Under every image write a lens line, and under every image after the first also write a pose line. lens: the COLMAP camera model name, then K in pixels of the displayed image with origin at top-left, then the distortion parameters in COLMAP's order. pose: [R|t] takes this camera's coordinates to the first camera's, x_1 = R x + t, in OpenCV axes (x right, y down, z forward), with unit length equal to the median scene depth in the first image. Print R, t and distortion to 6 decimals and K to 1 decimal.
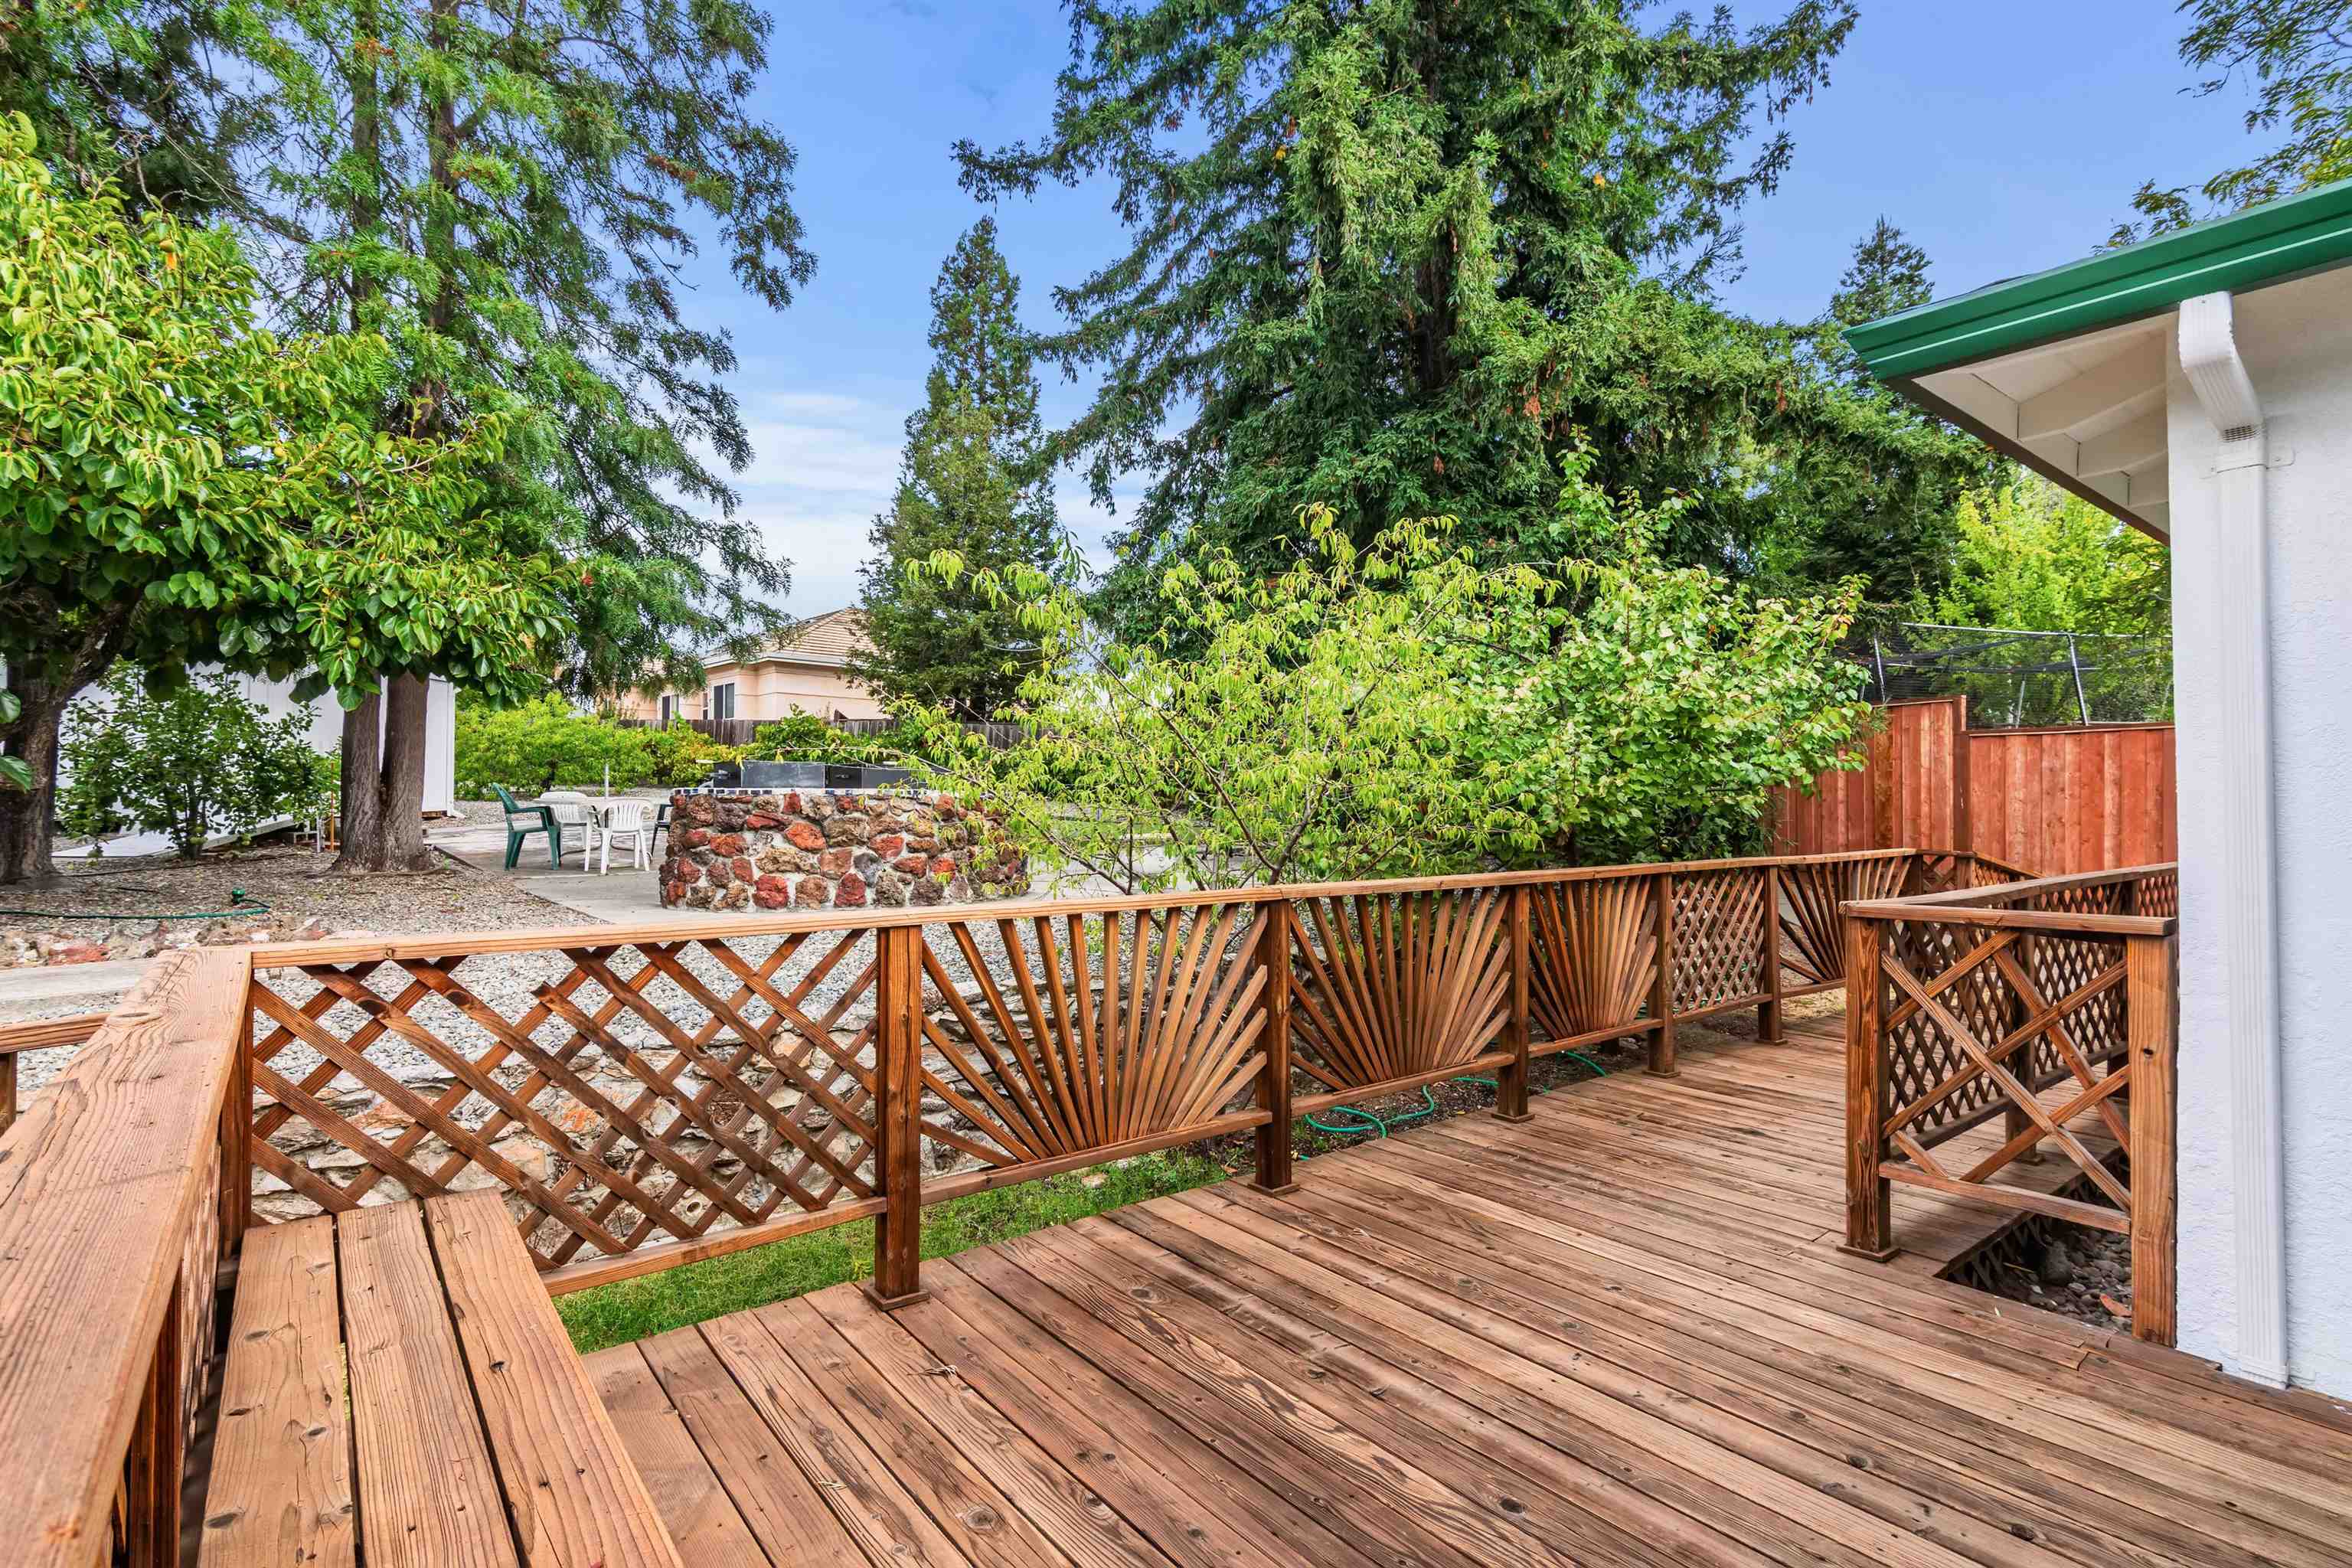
lens RADIAL K [[1110.2, 0, 1197.4], [0, 1110.2, 813.4], [0, 0, 1]] dist [-0.002119, 0.000000]
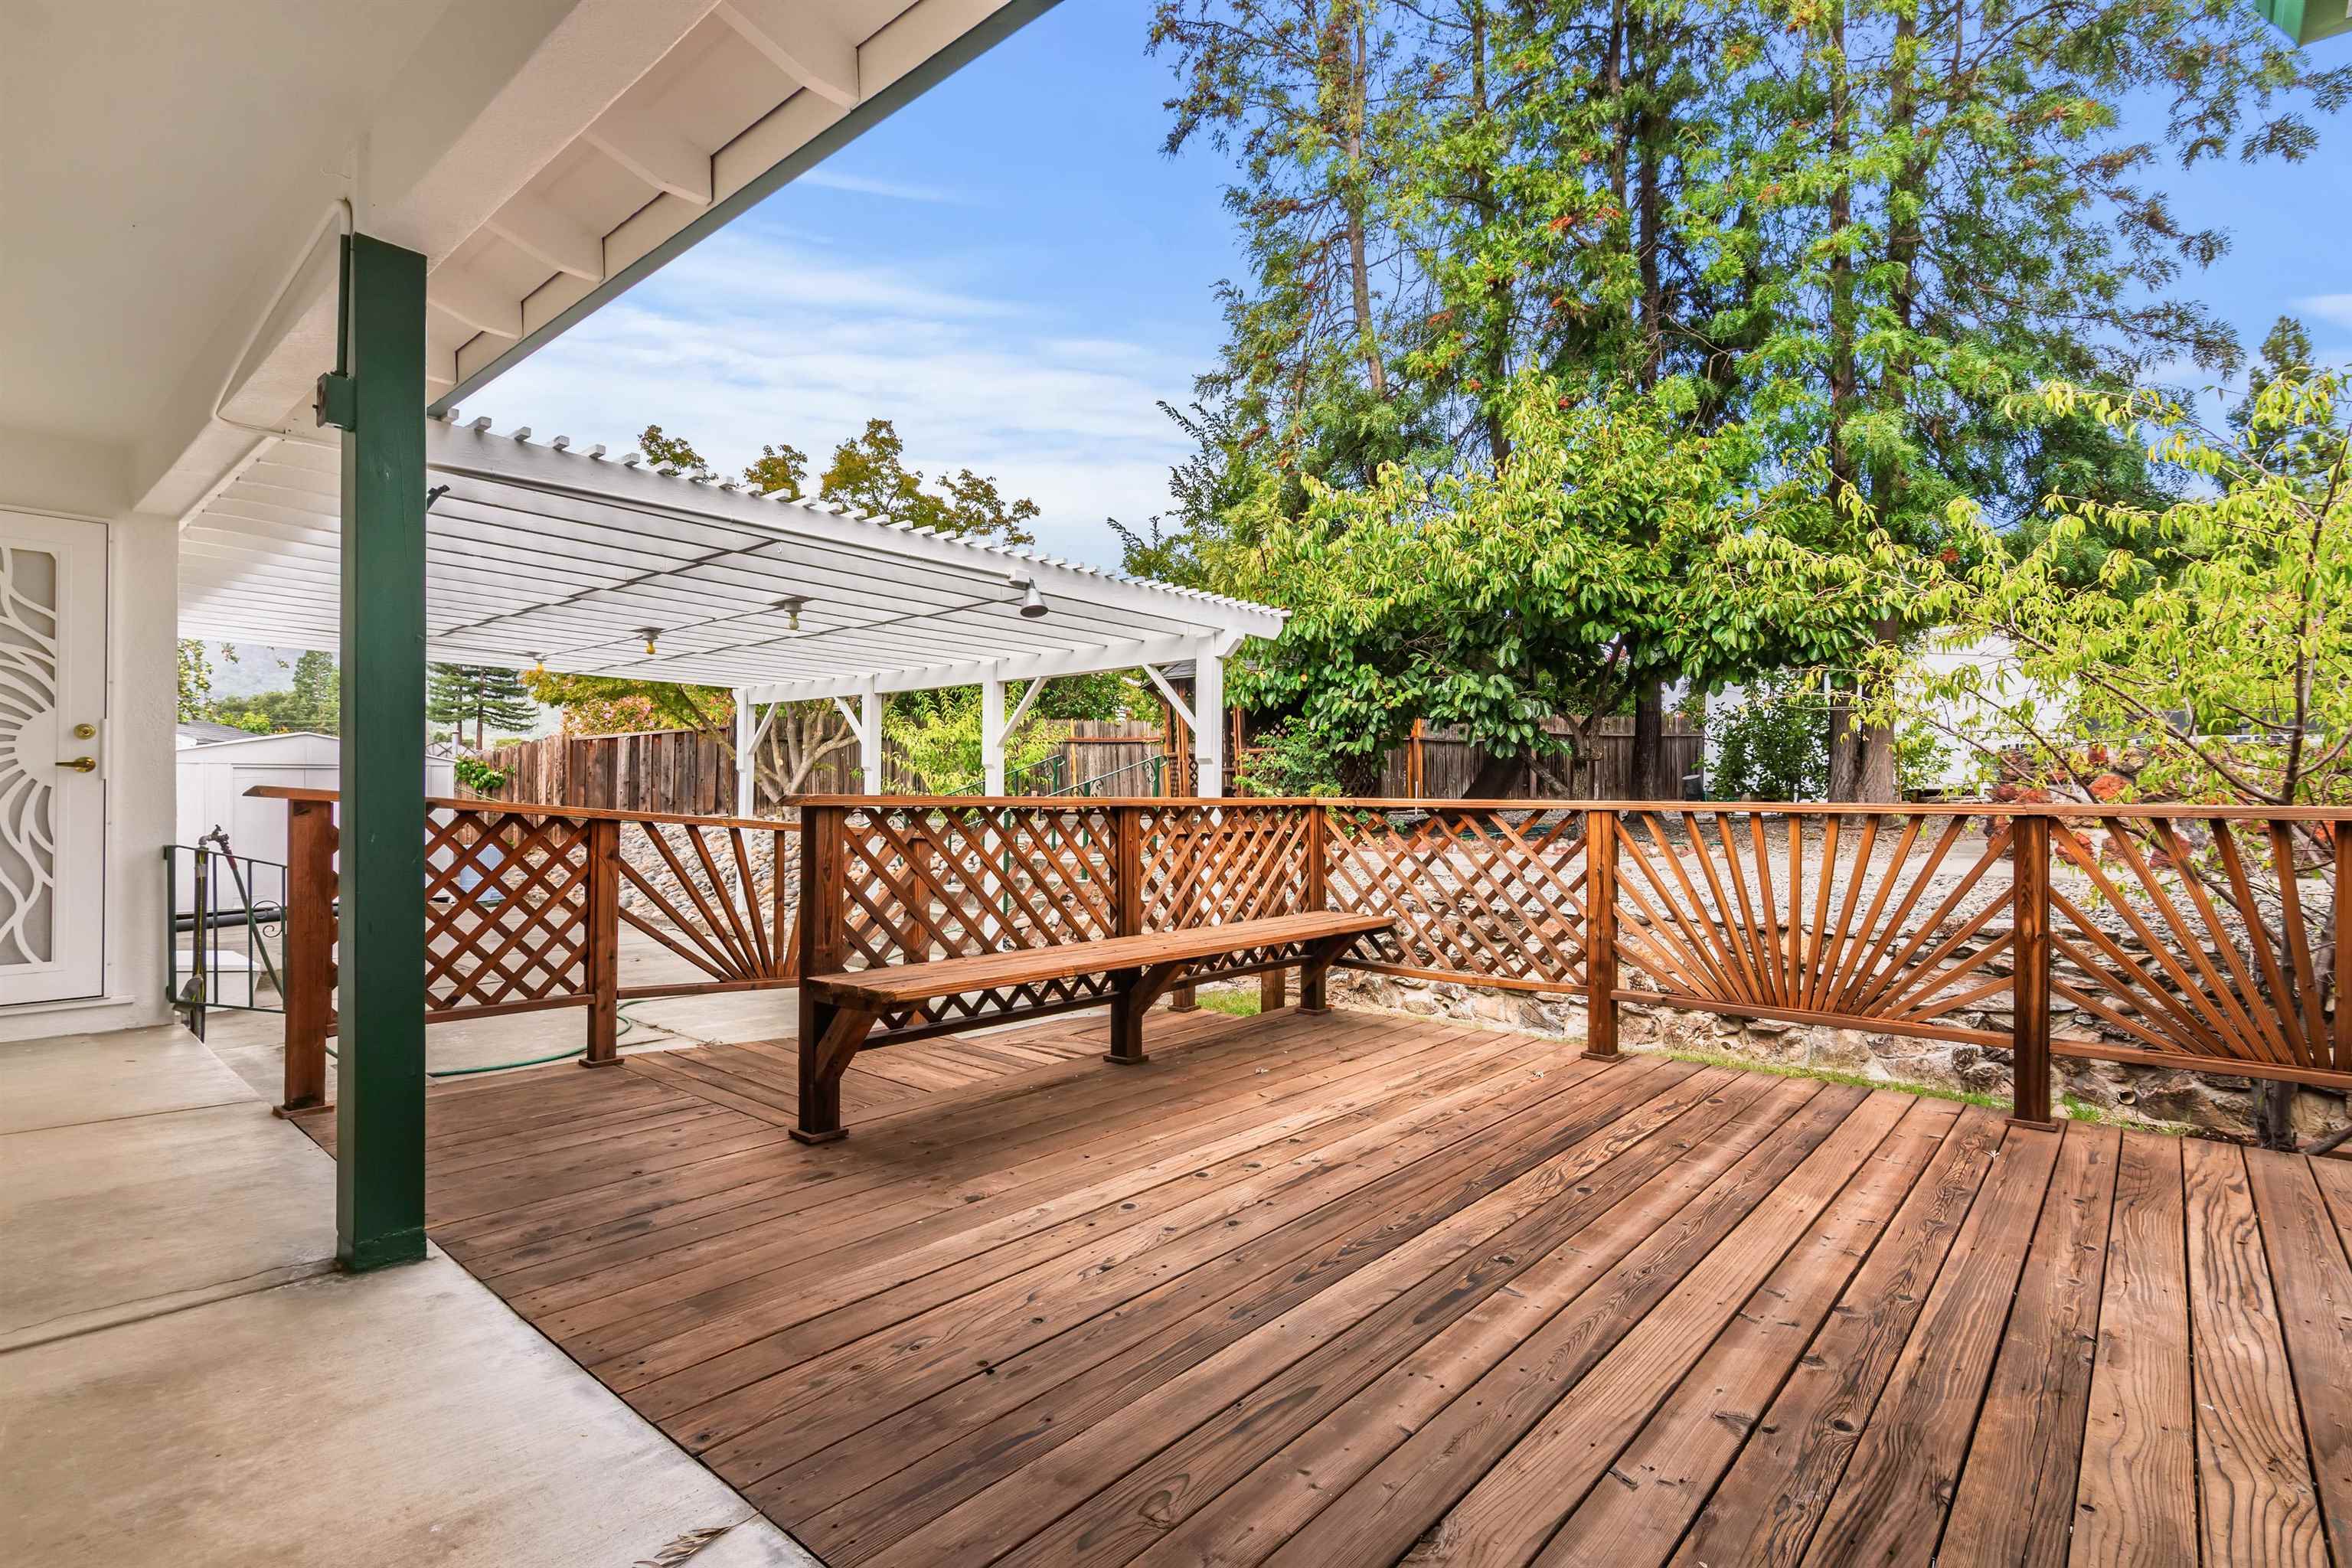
lens RADIAL K [[1133.2, 0, 1185.9], [0, 1133.2, 802.7], [0, 0, 1]] dist [-0.001295, 0.000984]
pose [[0.182506, 0.001189, -0.983204, 1.166466], [-0.006494, 0.999979, 0.000003, 0.097291], [0.983183, 0.006384, 0.182510, 0.169698]]
